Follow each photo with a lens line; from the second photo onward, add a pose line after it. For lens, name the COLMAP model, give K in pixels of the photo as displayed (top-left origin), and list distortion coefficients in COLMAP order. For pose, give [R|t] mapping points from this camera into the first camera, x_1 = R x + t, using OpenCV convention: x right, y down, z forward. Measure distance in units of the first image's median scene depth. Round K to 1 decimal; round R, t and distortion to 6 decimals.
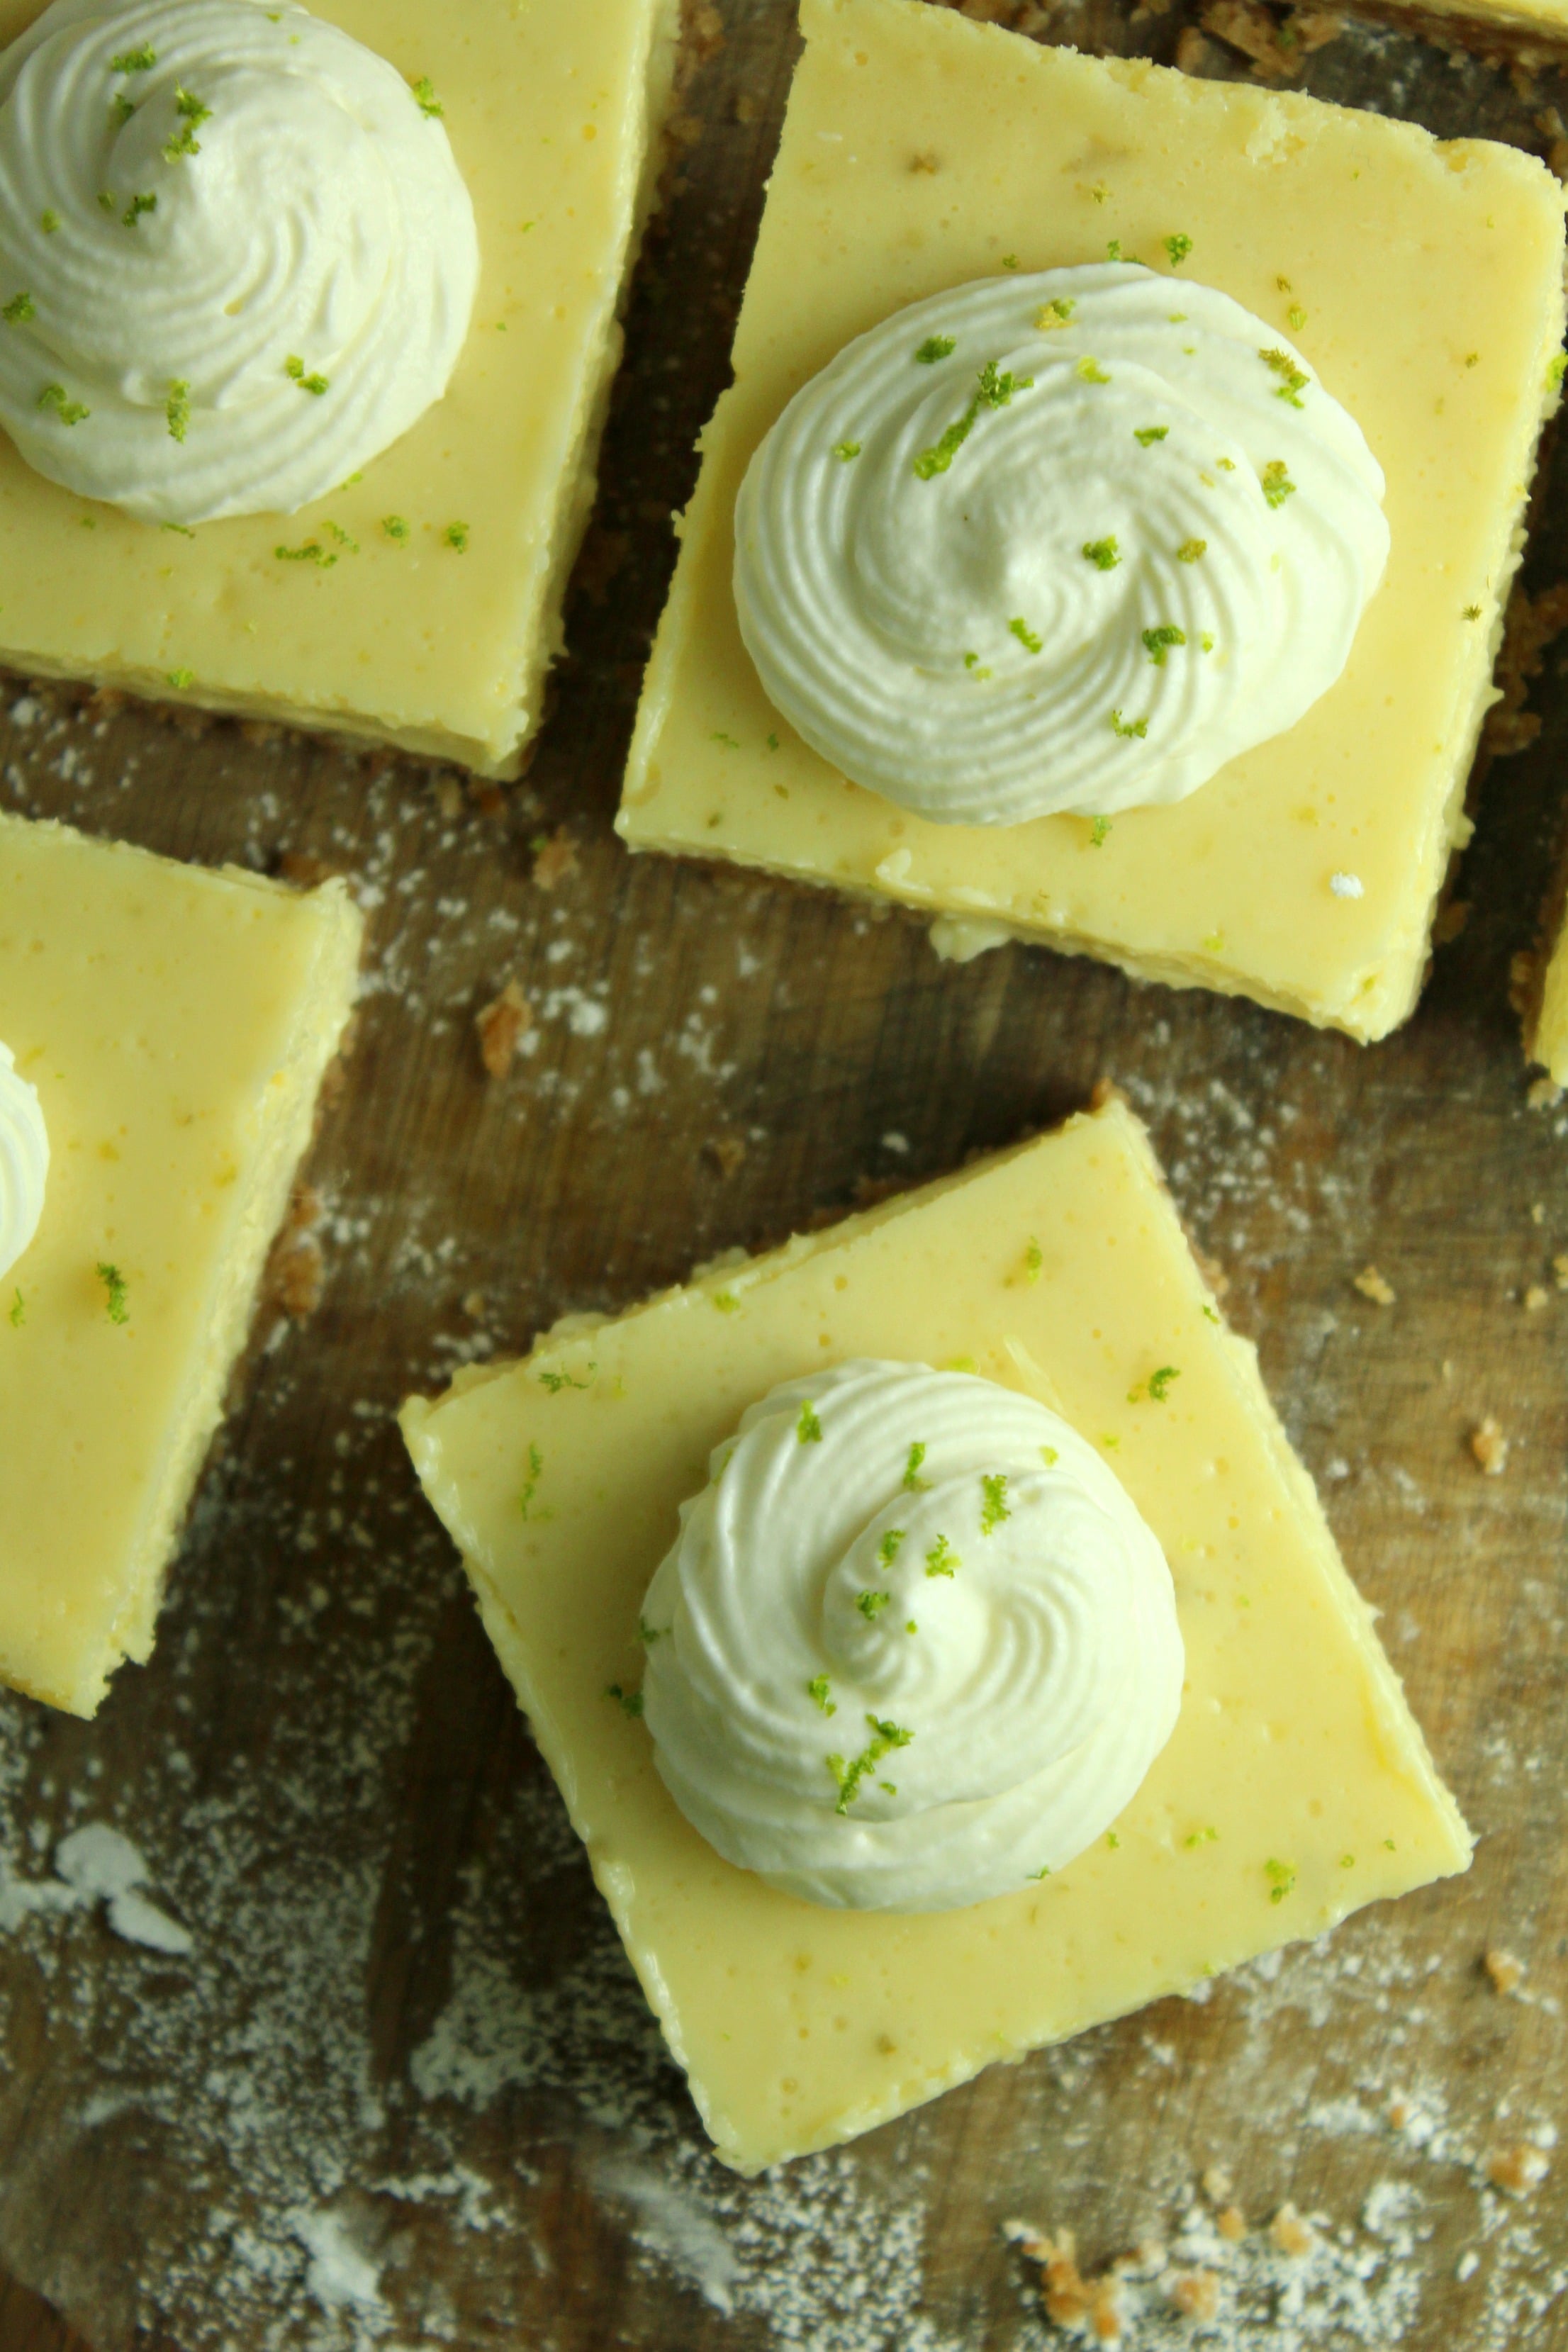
lens RADIAL K [[5459.7, 0, 784.0], [0, 5459.7, 1176.0], [0, 0, 1]] dist [0.036263, 0.528878]
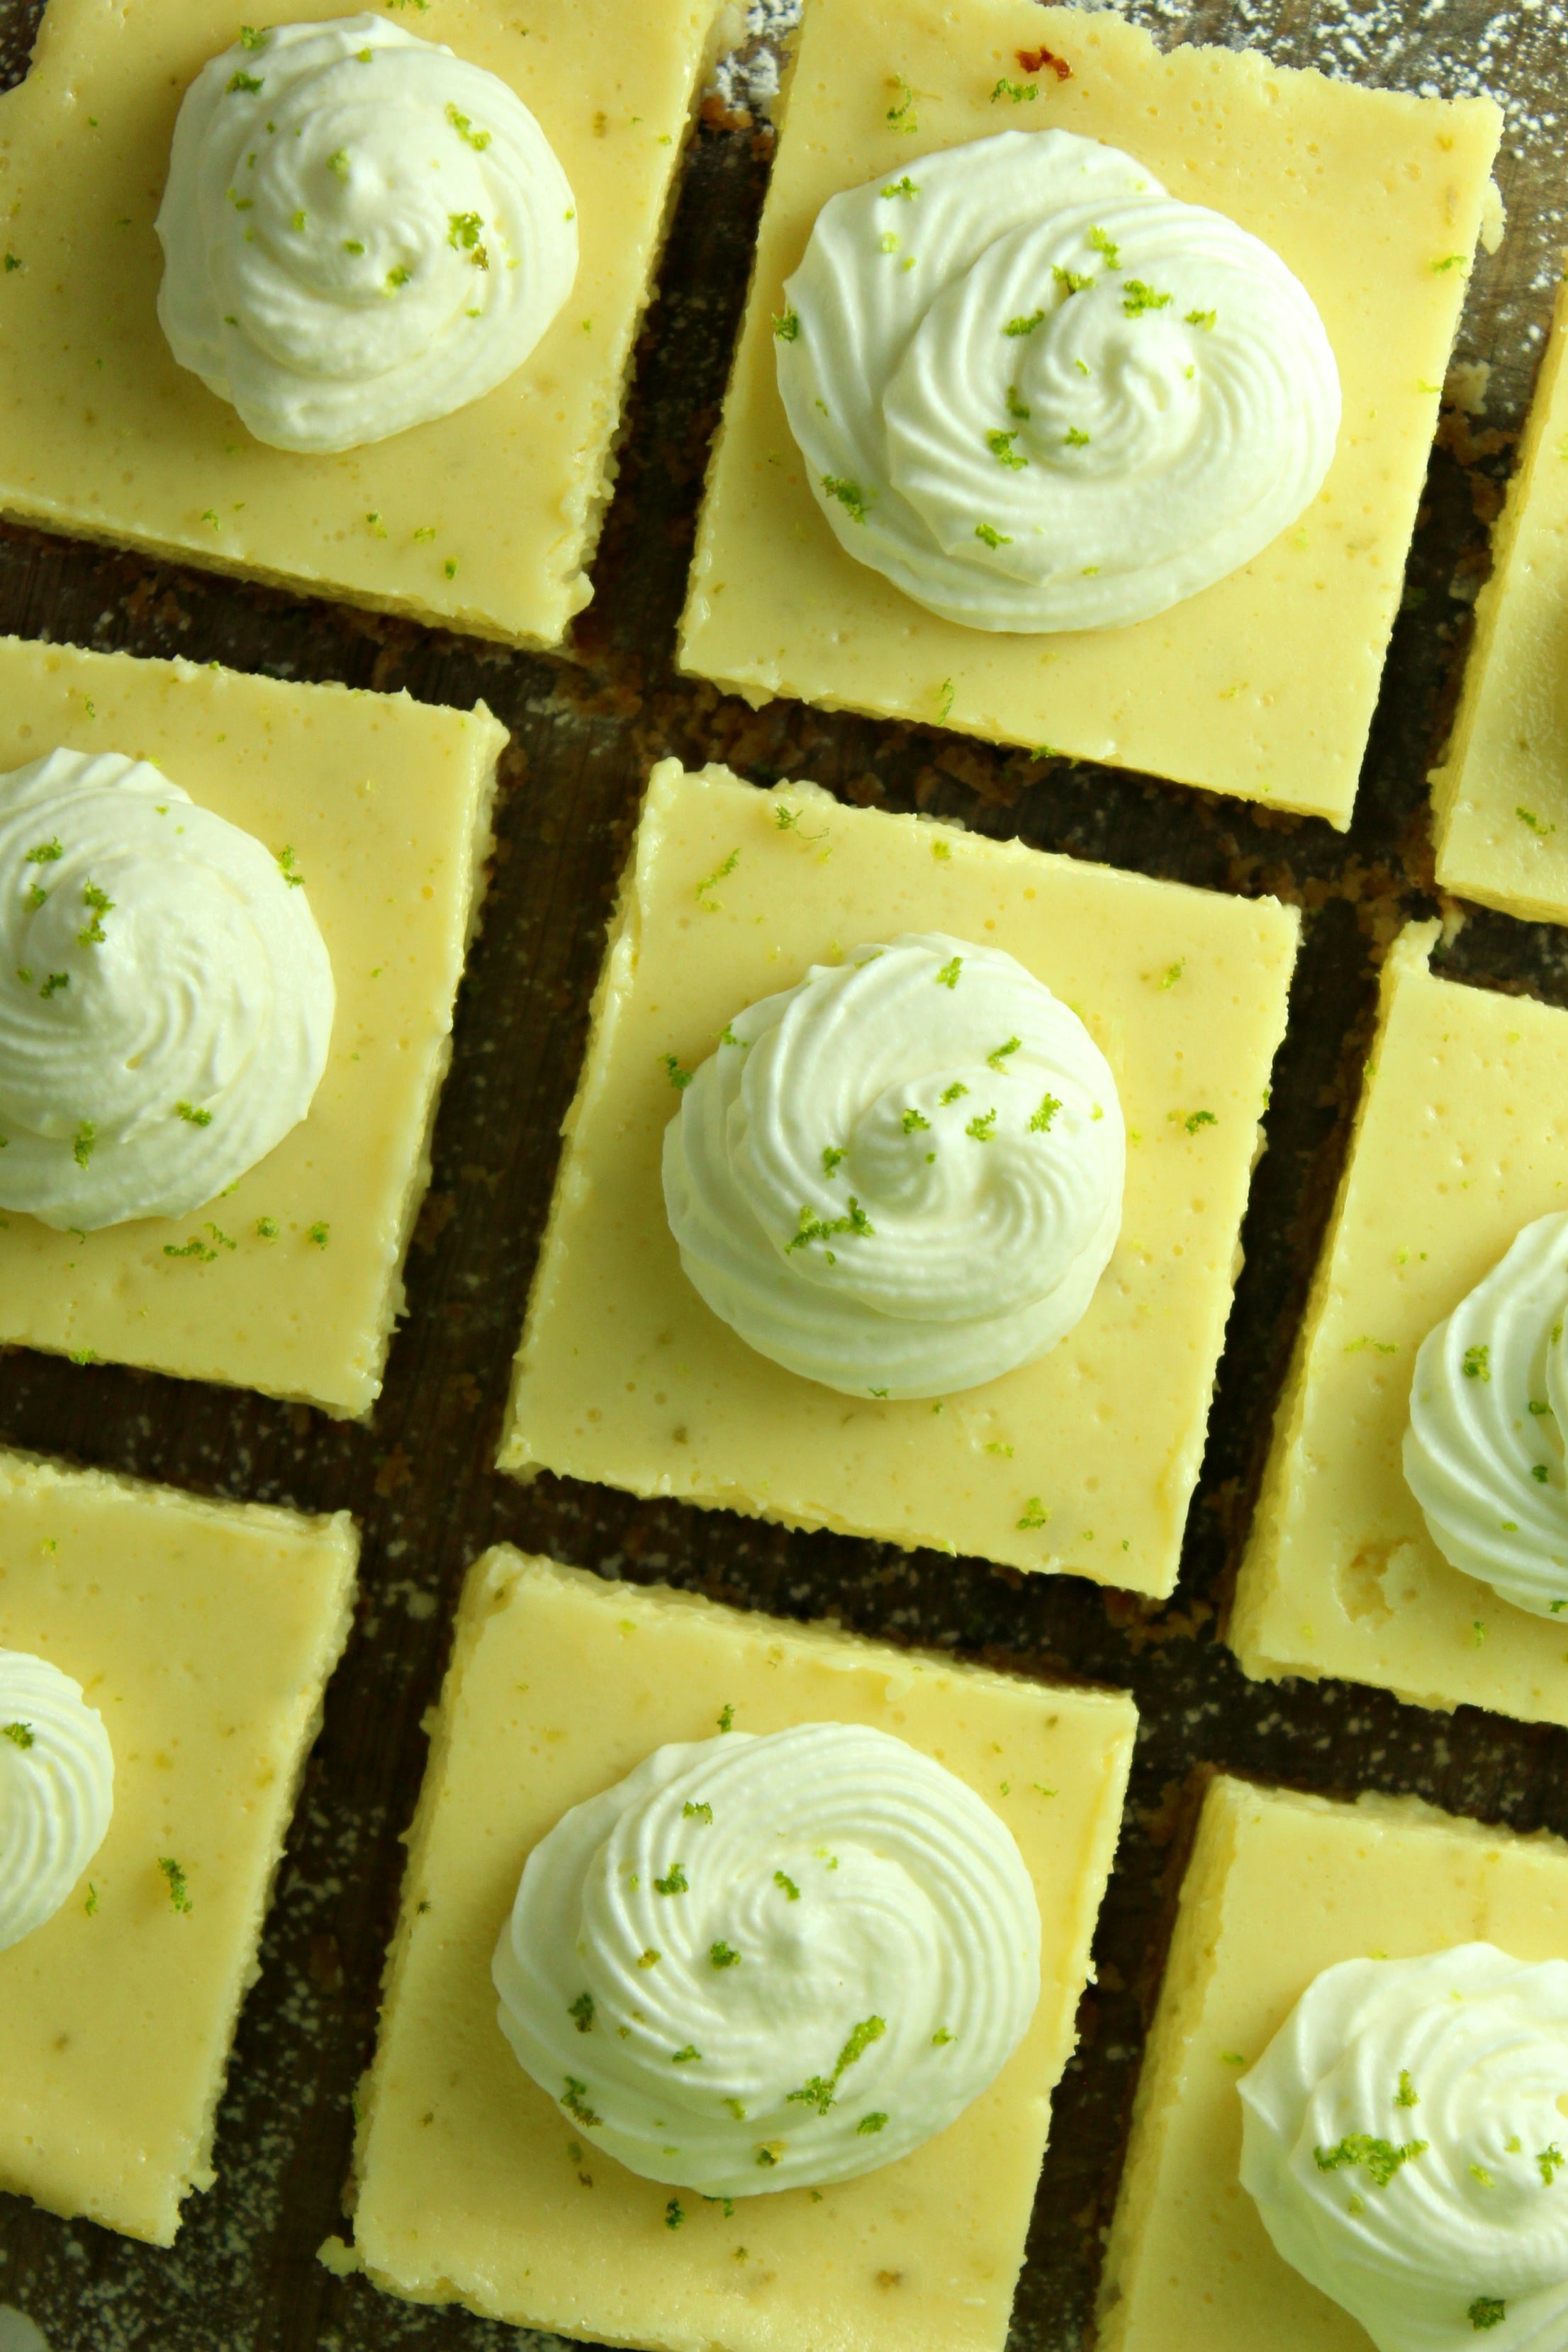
lens RADIAL K [[5459.7, 0, 784.0], [0, 5459.7, 1176.0], [0, 0, 1]] dist [0.036263, 0.528878]
pose [[0.997208, -0.013433, 0.073451, -0.043174], [0.012788, 0.999875, 0.009247, -0.130409], [-0.073566, -0.008282, 0.997256, -0.170145]]
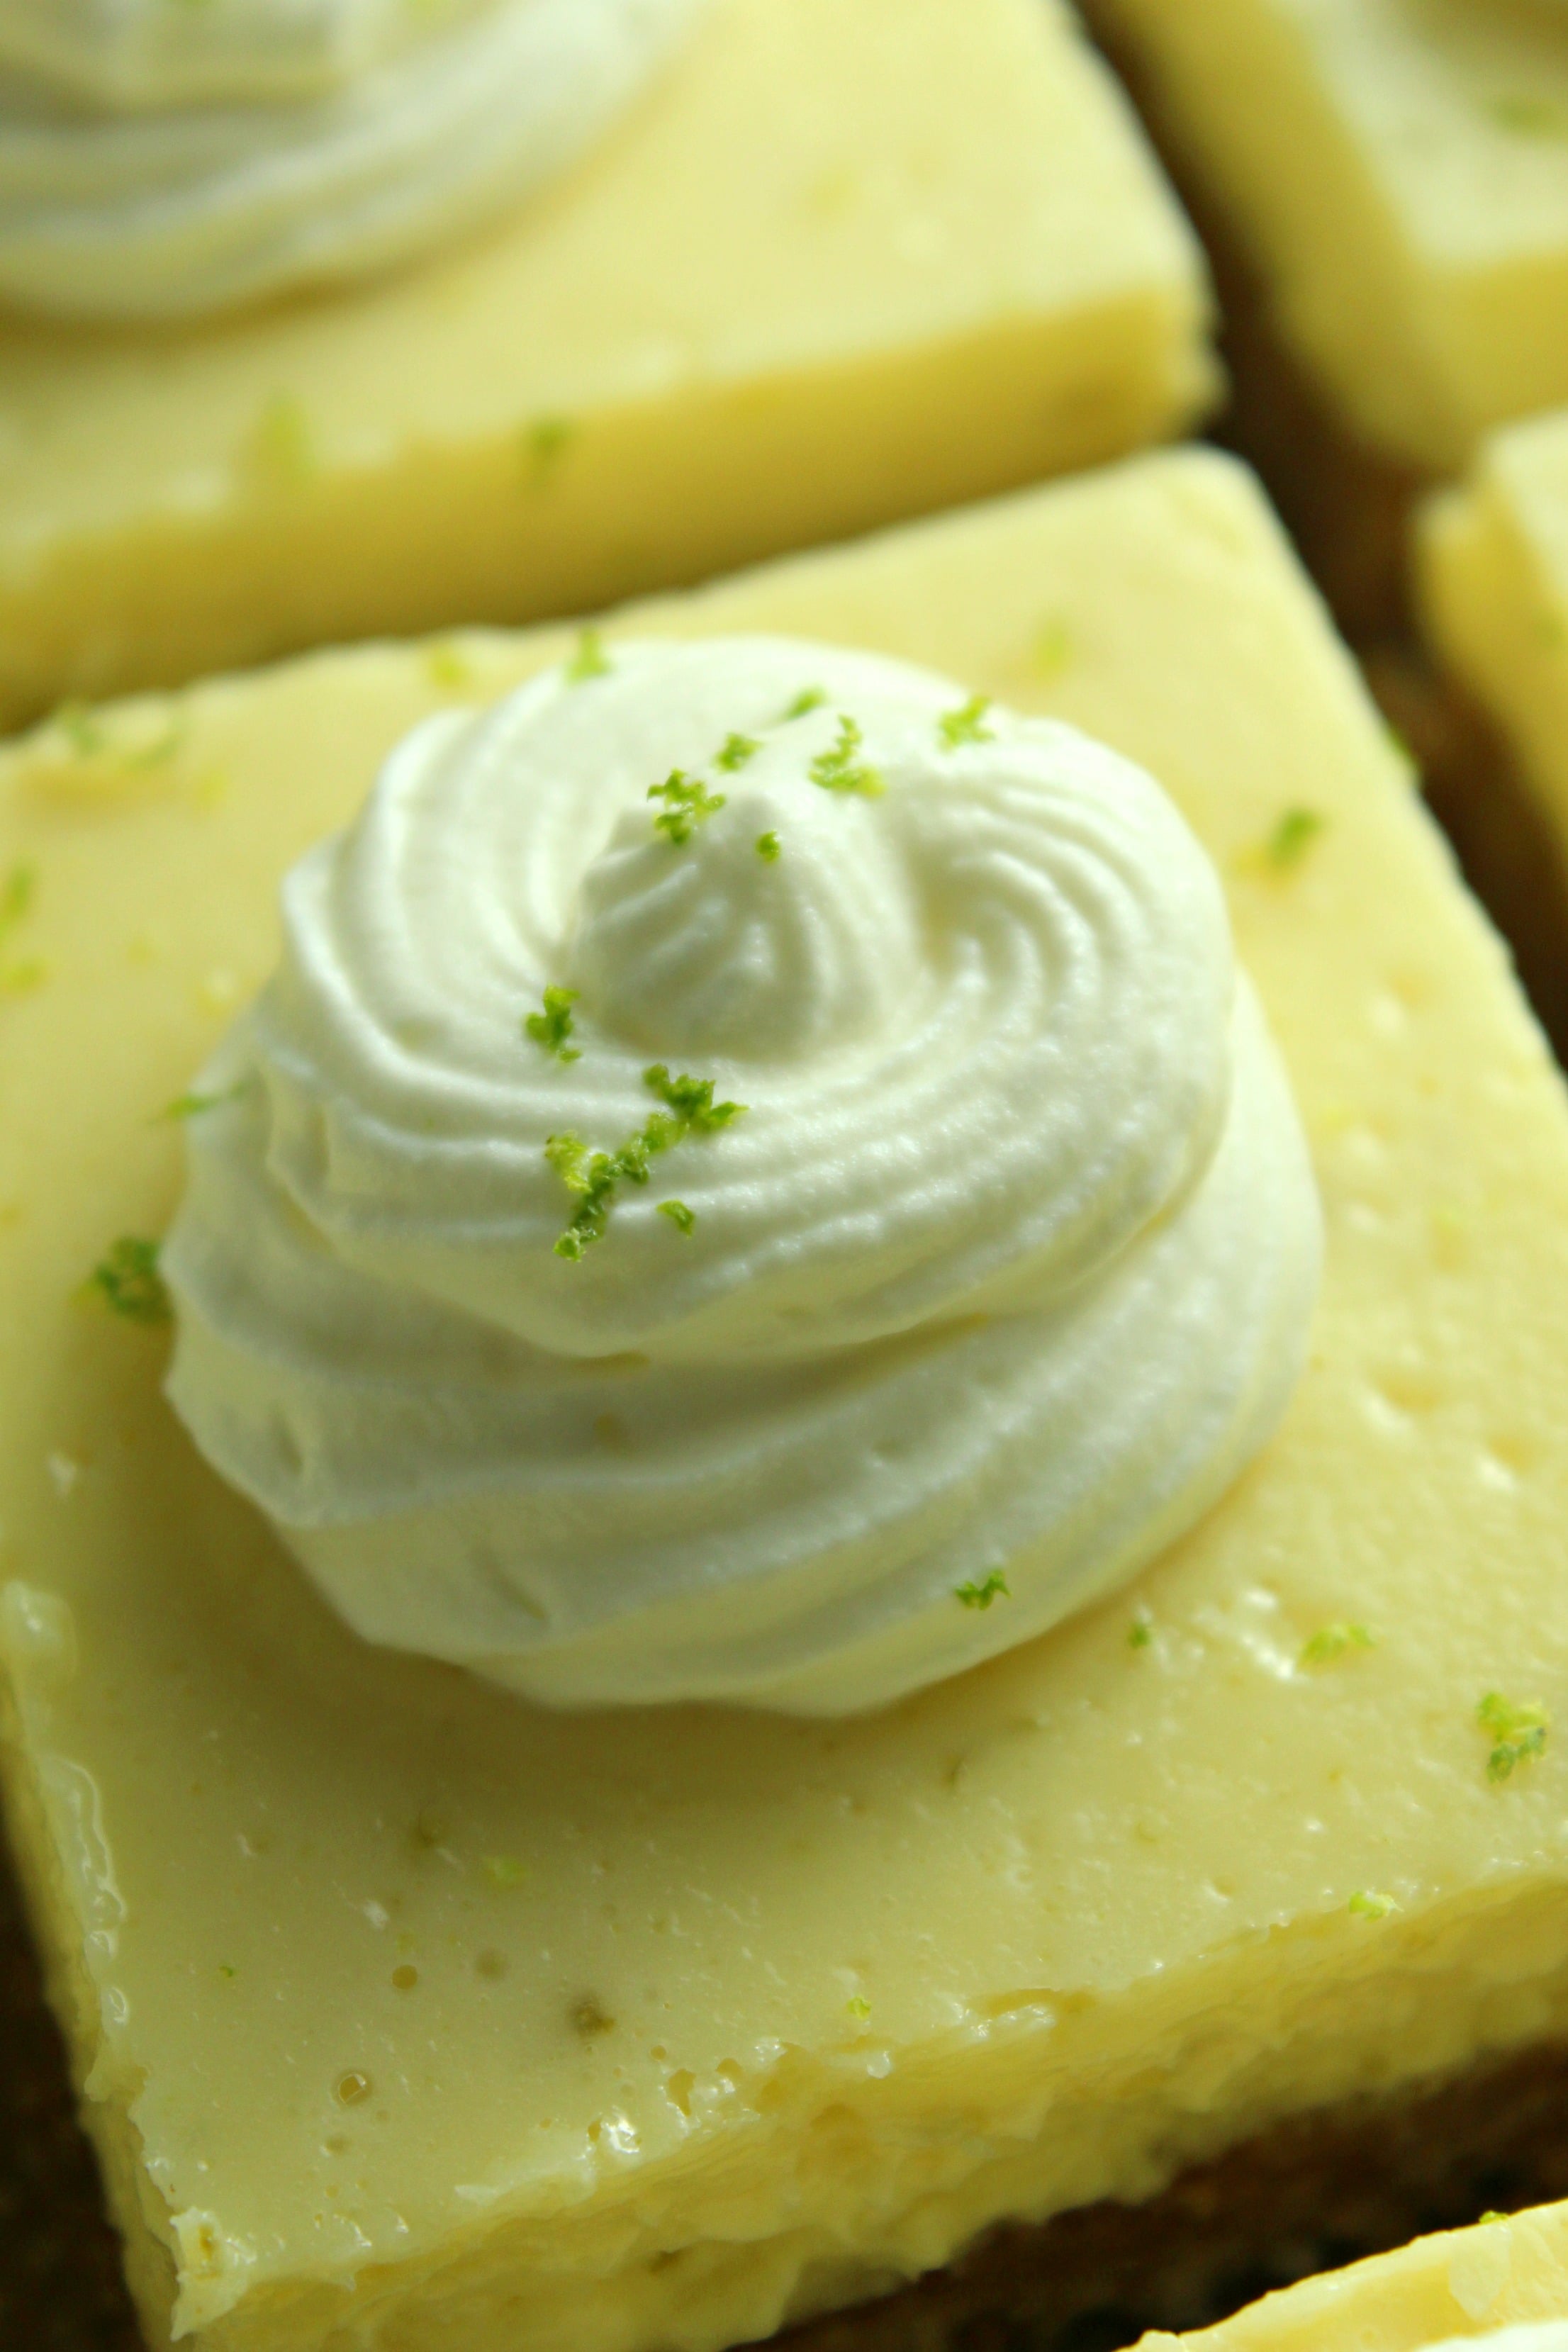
lens RADIAL K [[5459.7, 0, 784.0], [0, 5459.7, 1176.0], [0, 0, 1]] dist [0.036263, 0.528878]
pose [[0.854687, -0.389404, 0.343328, -0.085538], [0.517300, 0.694499, -0.500072, 0.097609], [-0.043711, 0.605009, 0.795018, 0.572906]]
